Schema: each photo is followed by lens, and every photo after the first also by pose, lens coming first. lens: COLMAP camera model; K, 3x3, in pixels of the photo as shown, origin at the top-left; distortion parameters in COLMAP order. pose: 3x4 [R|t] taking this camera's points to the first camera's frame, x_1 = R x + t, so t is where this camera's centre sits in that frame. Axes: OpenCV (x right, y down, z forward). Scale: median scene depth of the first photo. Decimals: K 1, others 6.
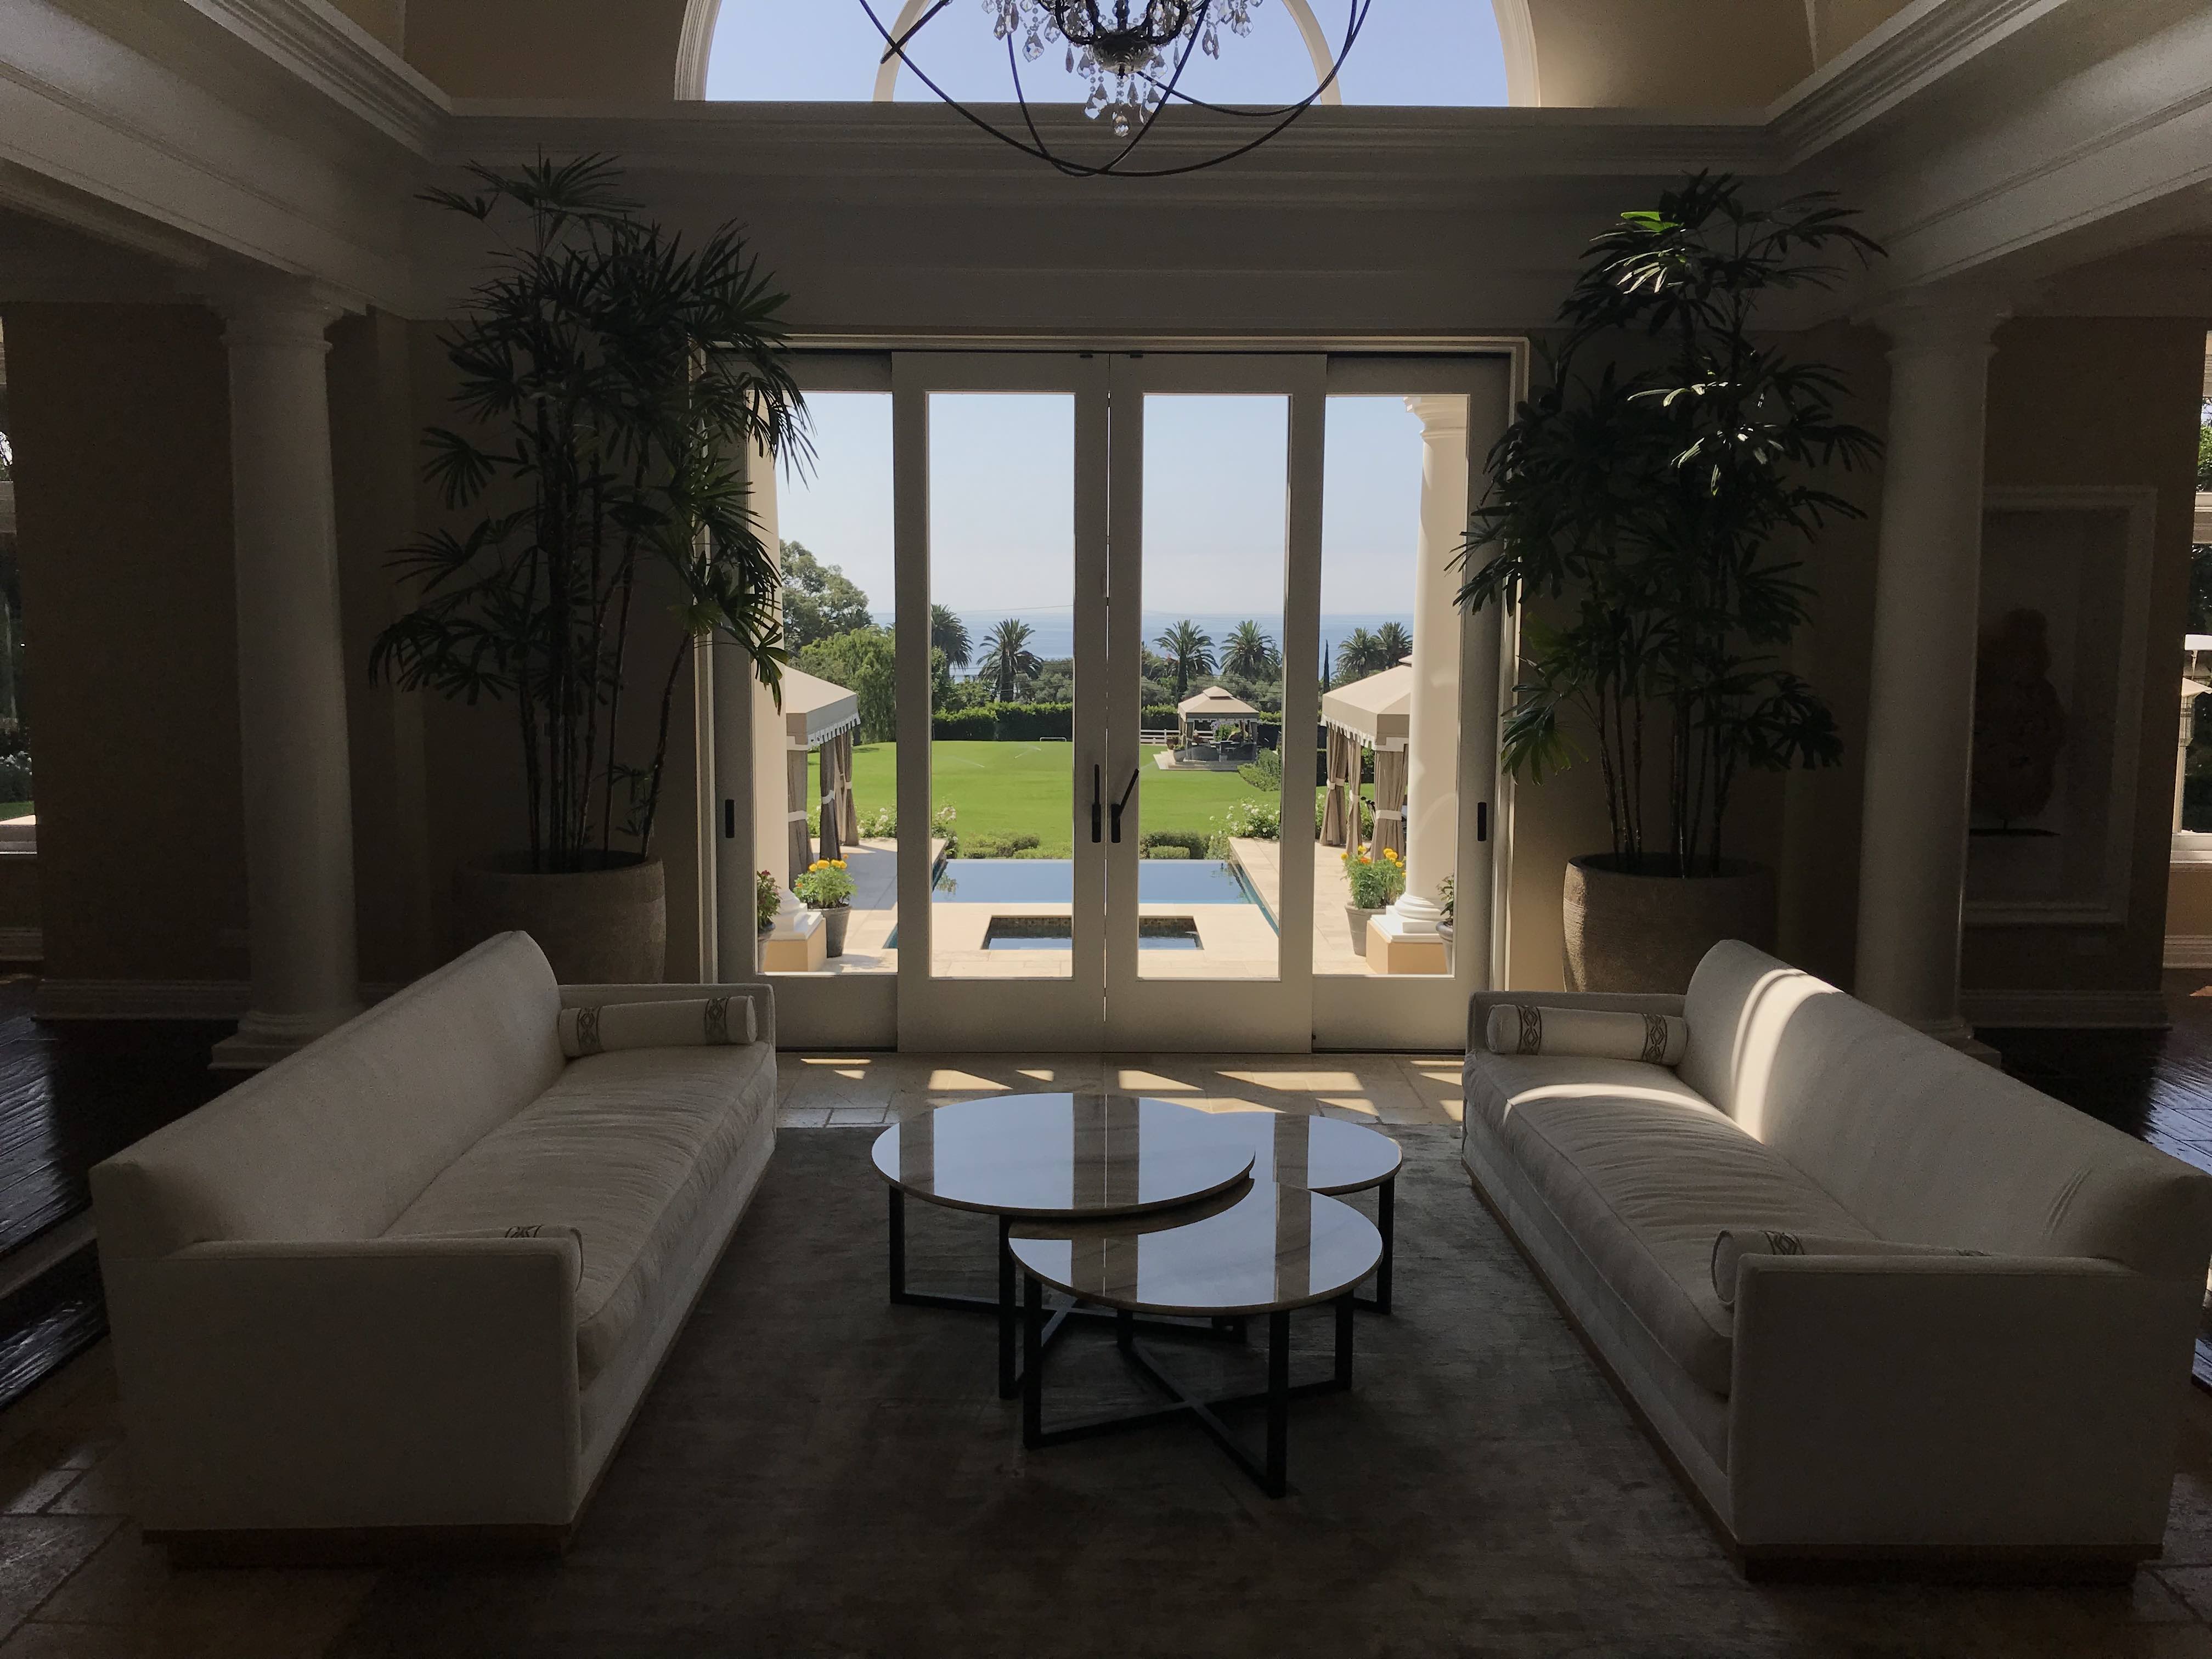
lens RADIAL K [[1829.5, 0, 1094.7], [0, 1829.5, 876.4], [0, 0, 1]] dist [0.055458, -0.000002]
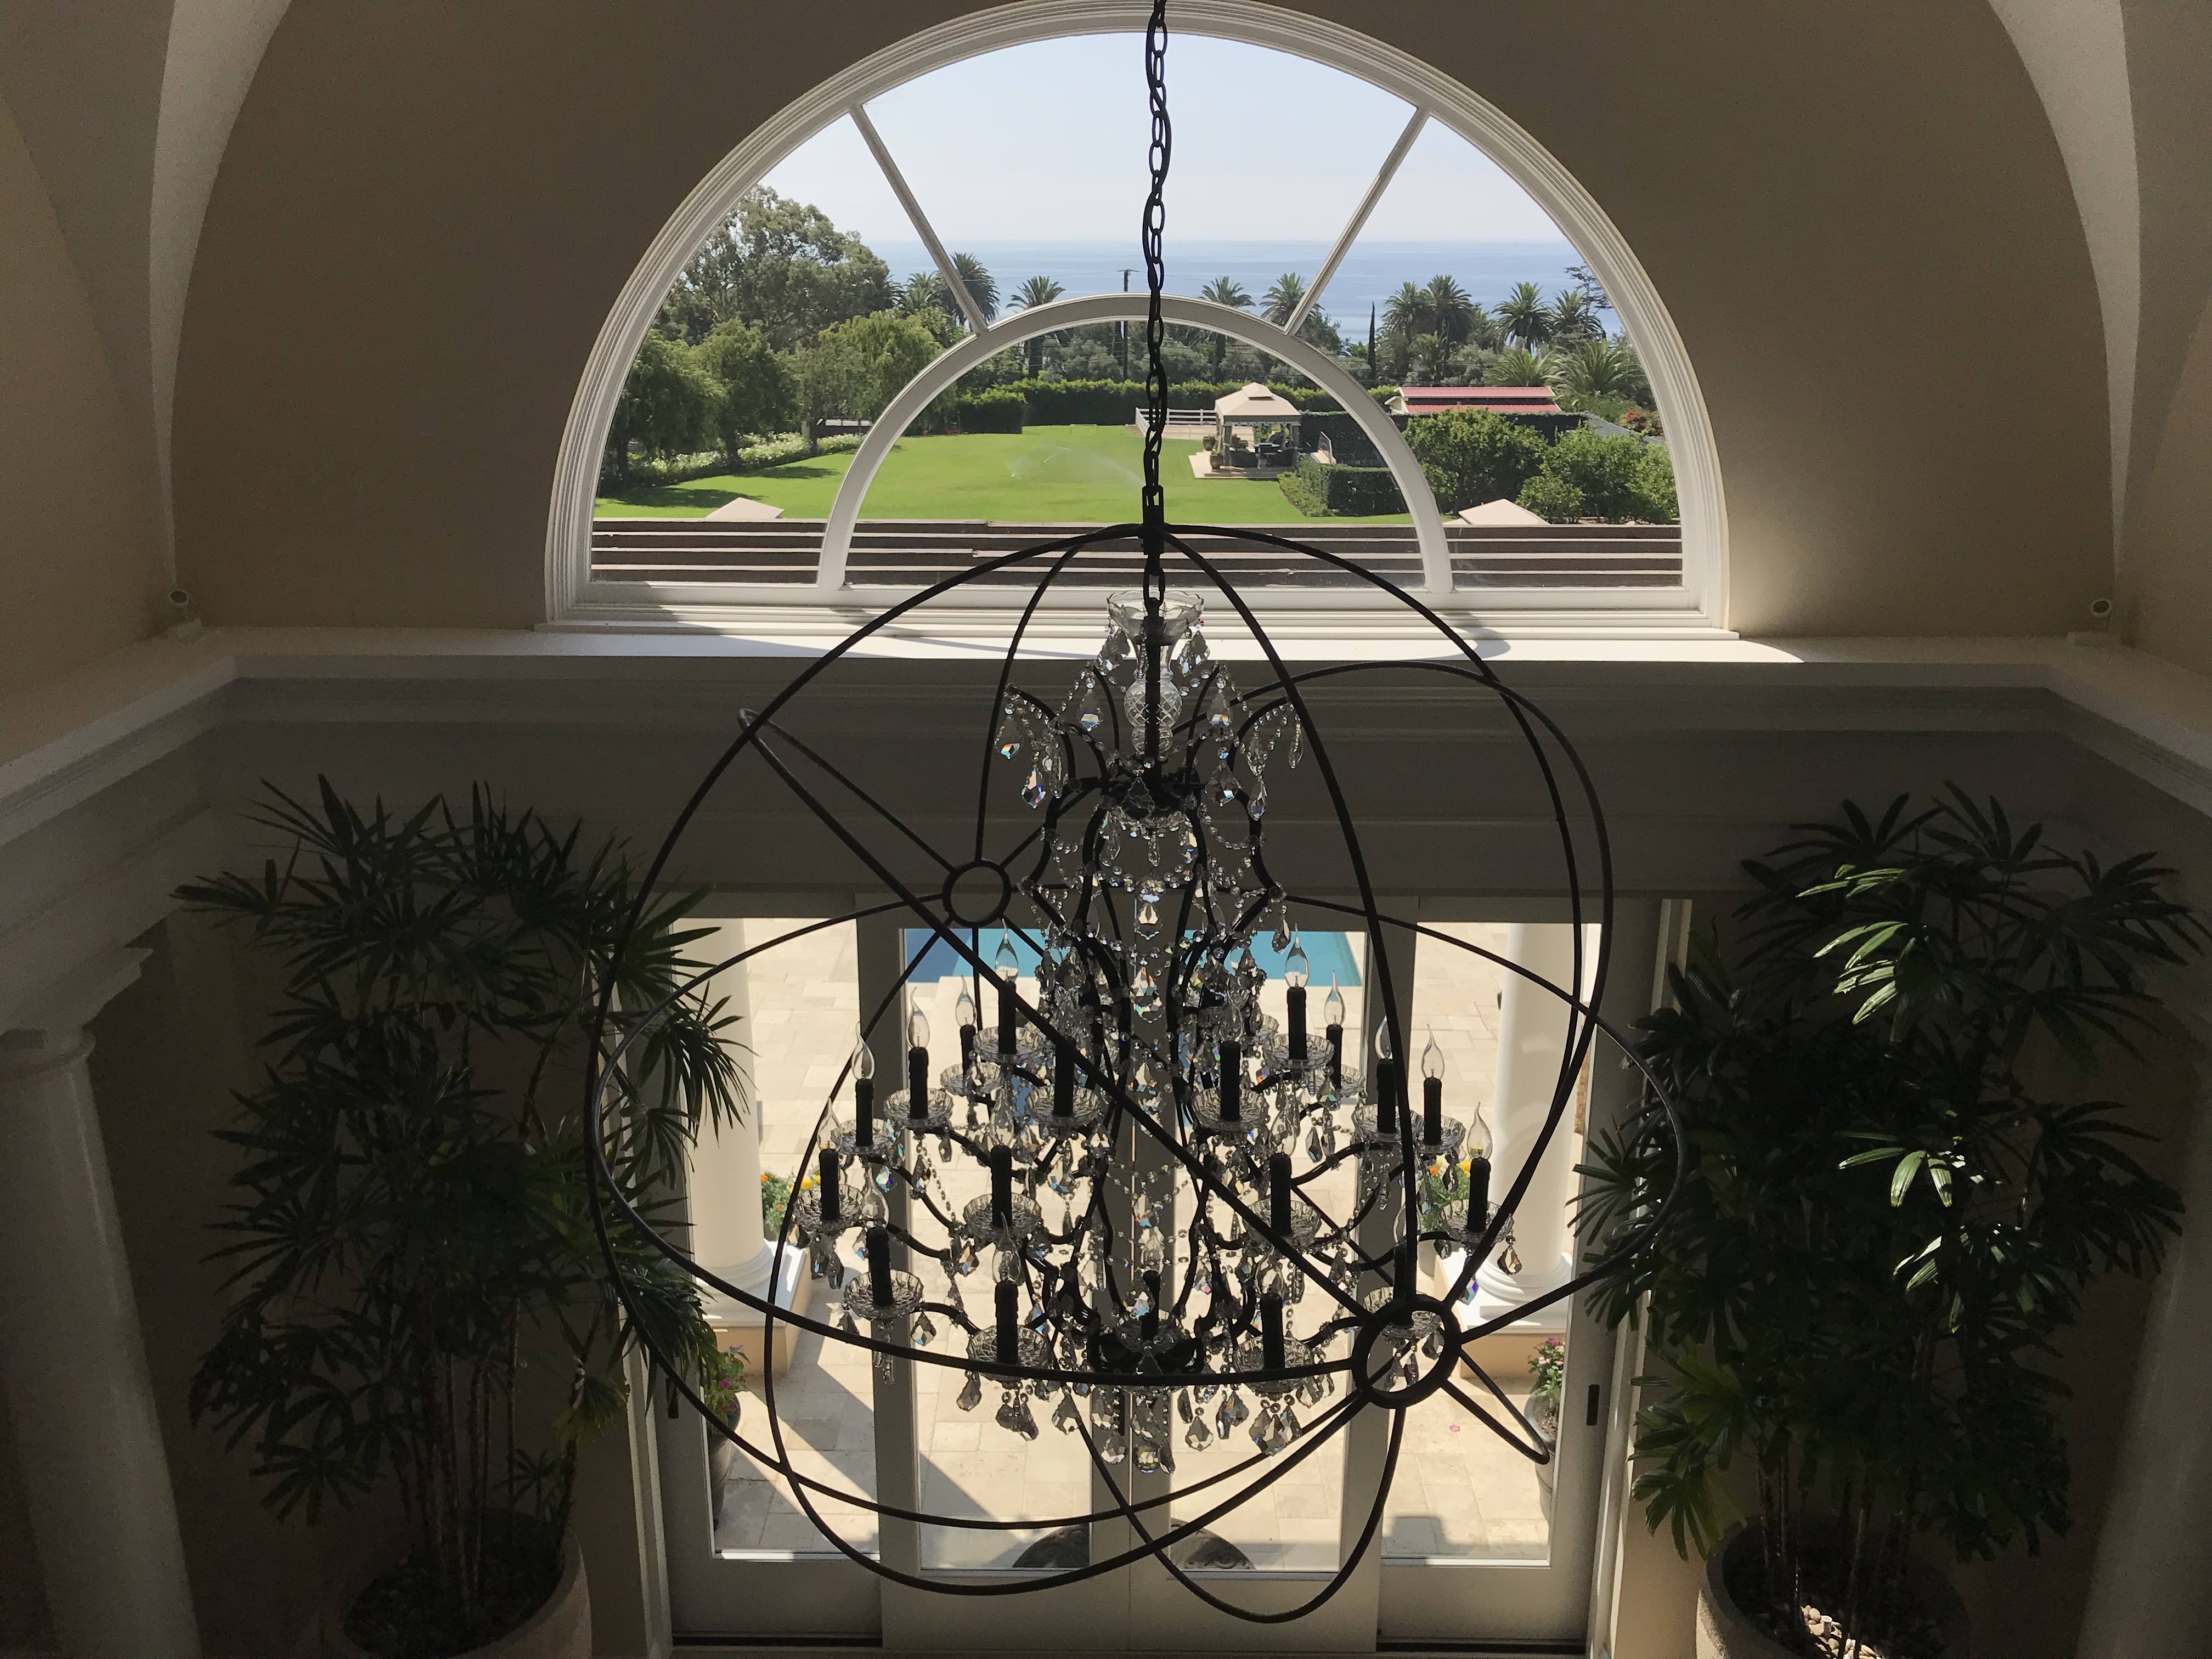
lens RADIAL K [[1854.9, 0, 1094.4], [0, 1854.9, 828.1], [0, 0, 1]] dist [0.002261, 0.000884]
pose [[0.999845, 0.005073, -0.016856, 0.002363], [-0.002288, 0.986899, 0.161322, -0.335827], [0.017453, -0.161259, 0.986758, 0.183790]]
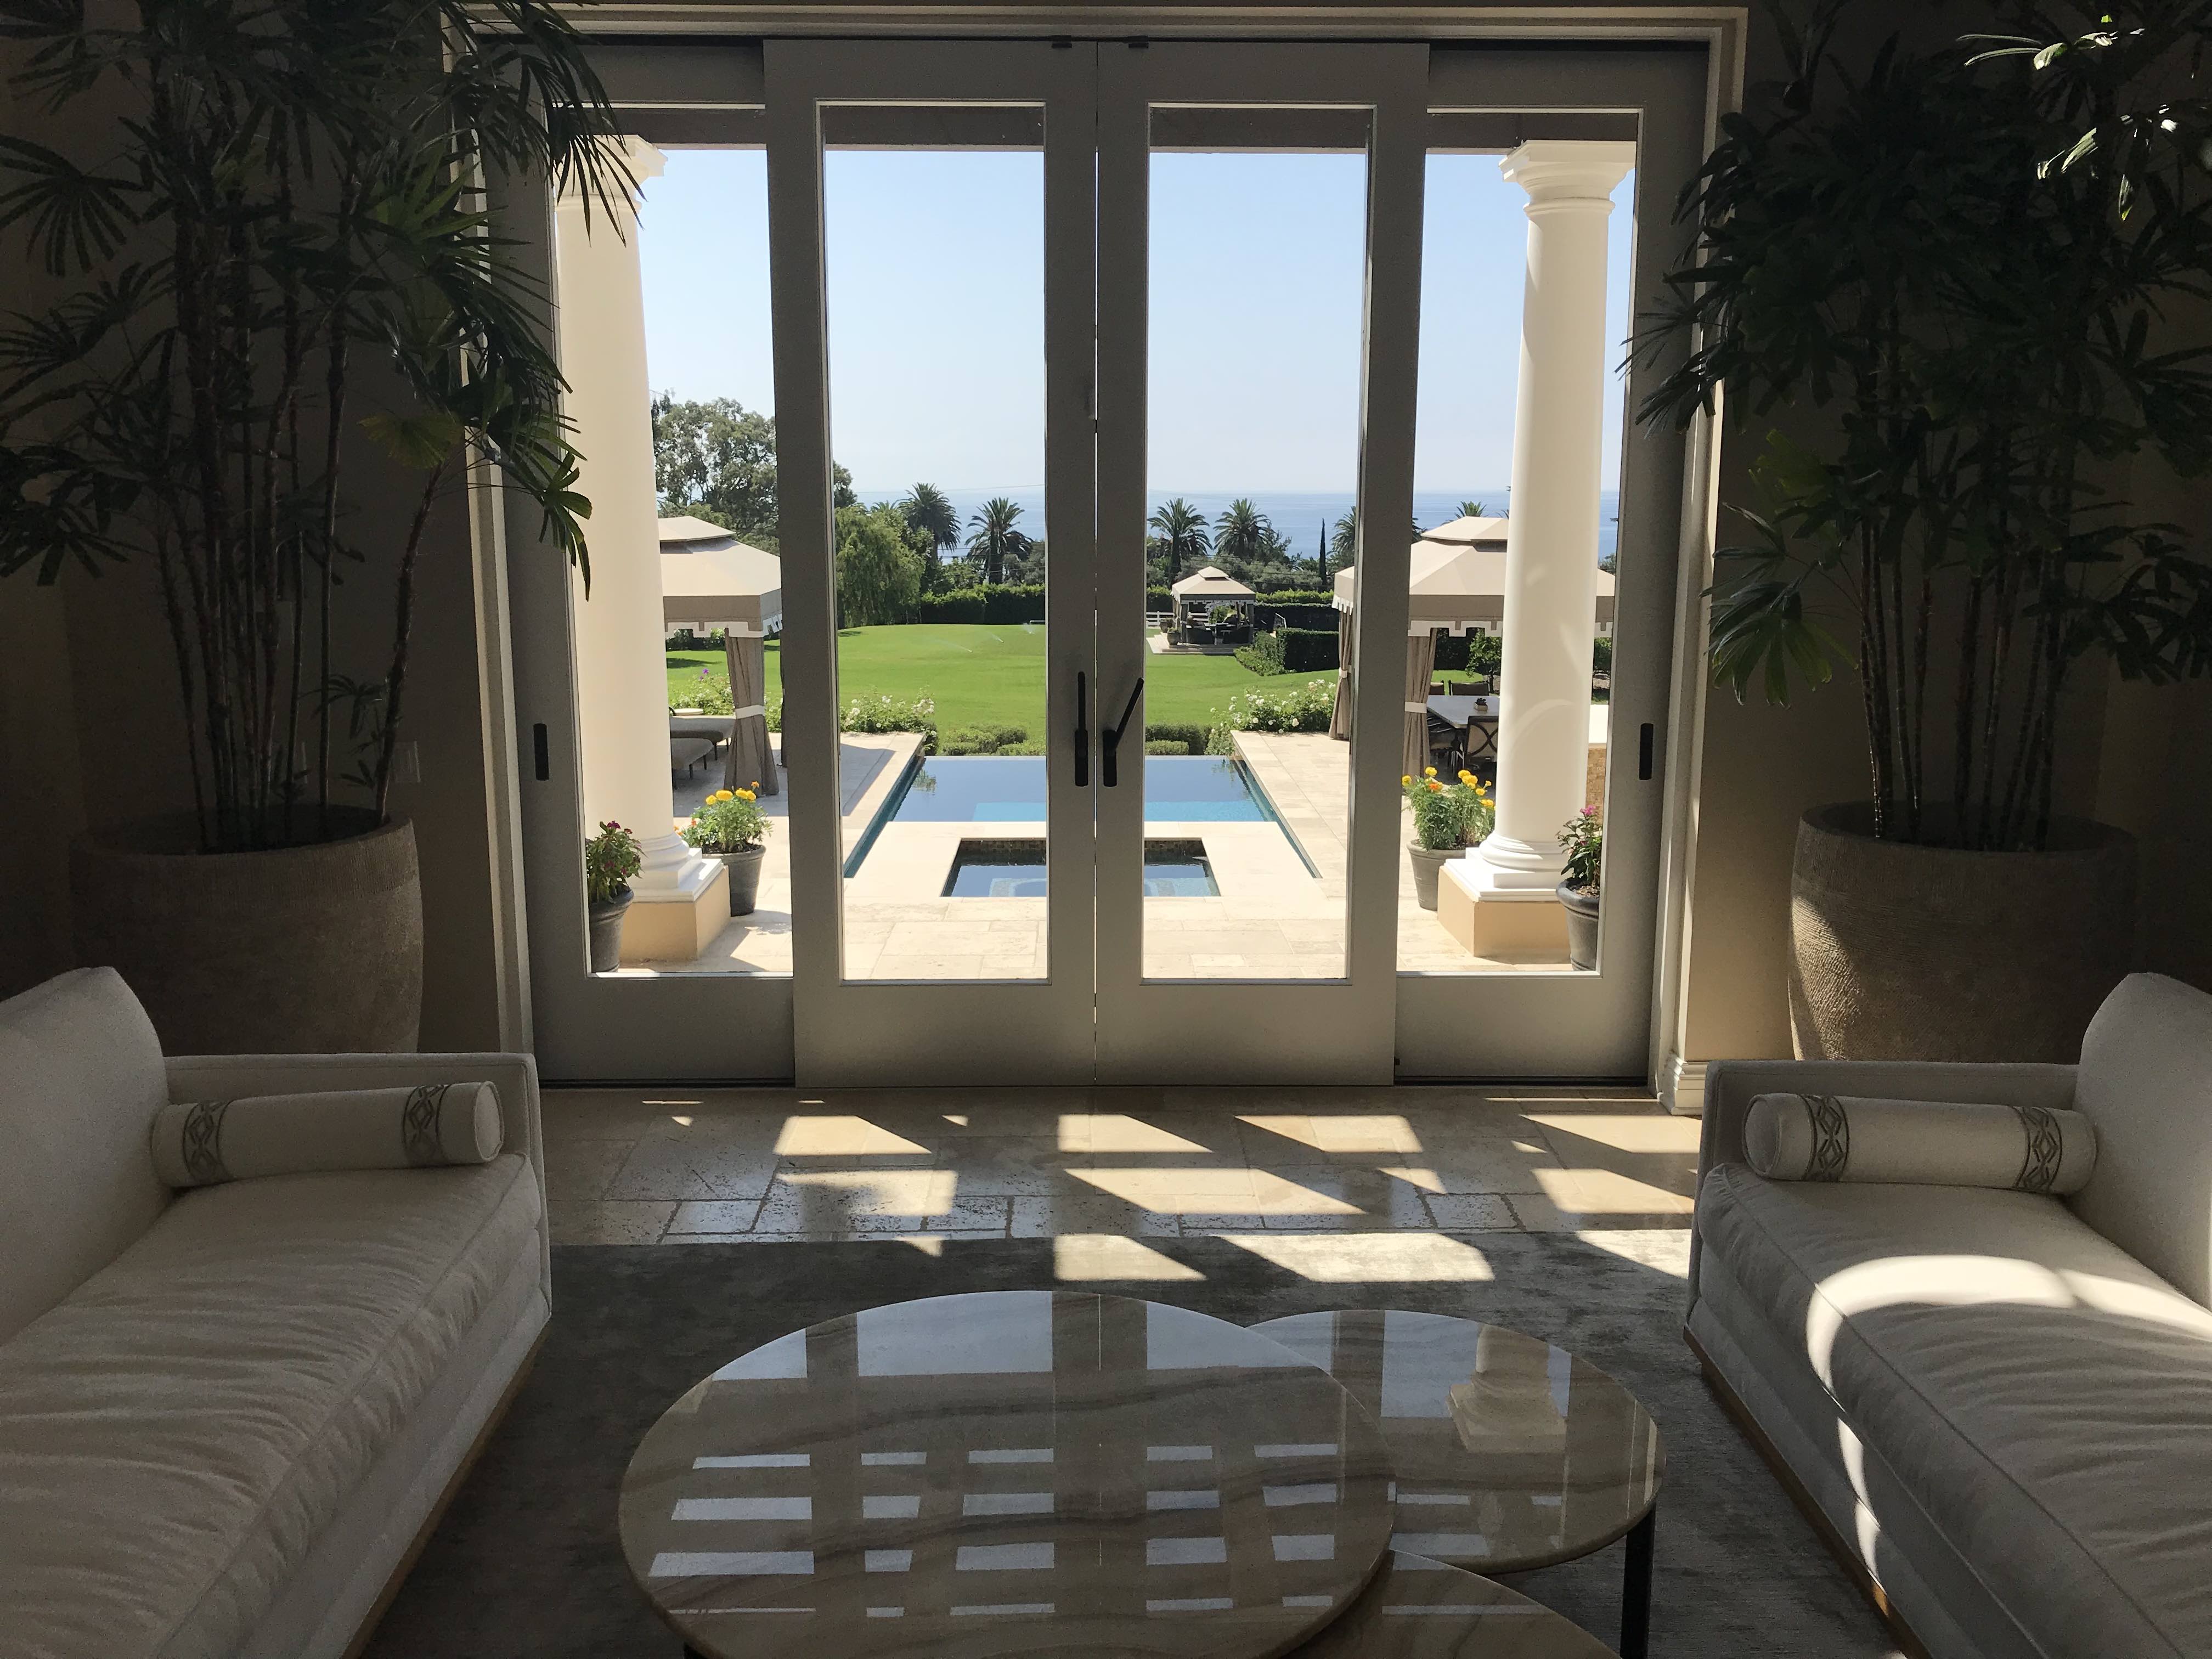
lens RADIAL K [[1842.7, 0, 1106.0], [0, 1842.7, 829.5], [0, 0, 1]] dist [0.072021, -0.122954]
pose [[0.999938, -0.004437, 0.010227, 0.002280], [0.004051, 0.999289, 0.037487, -0.022351], [-0.010386, -0.037444, 0.999245, 0.251747]]
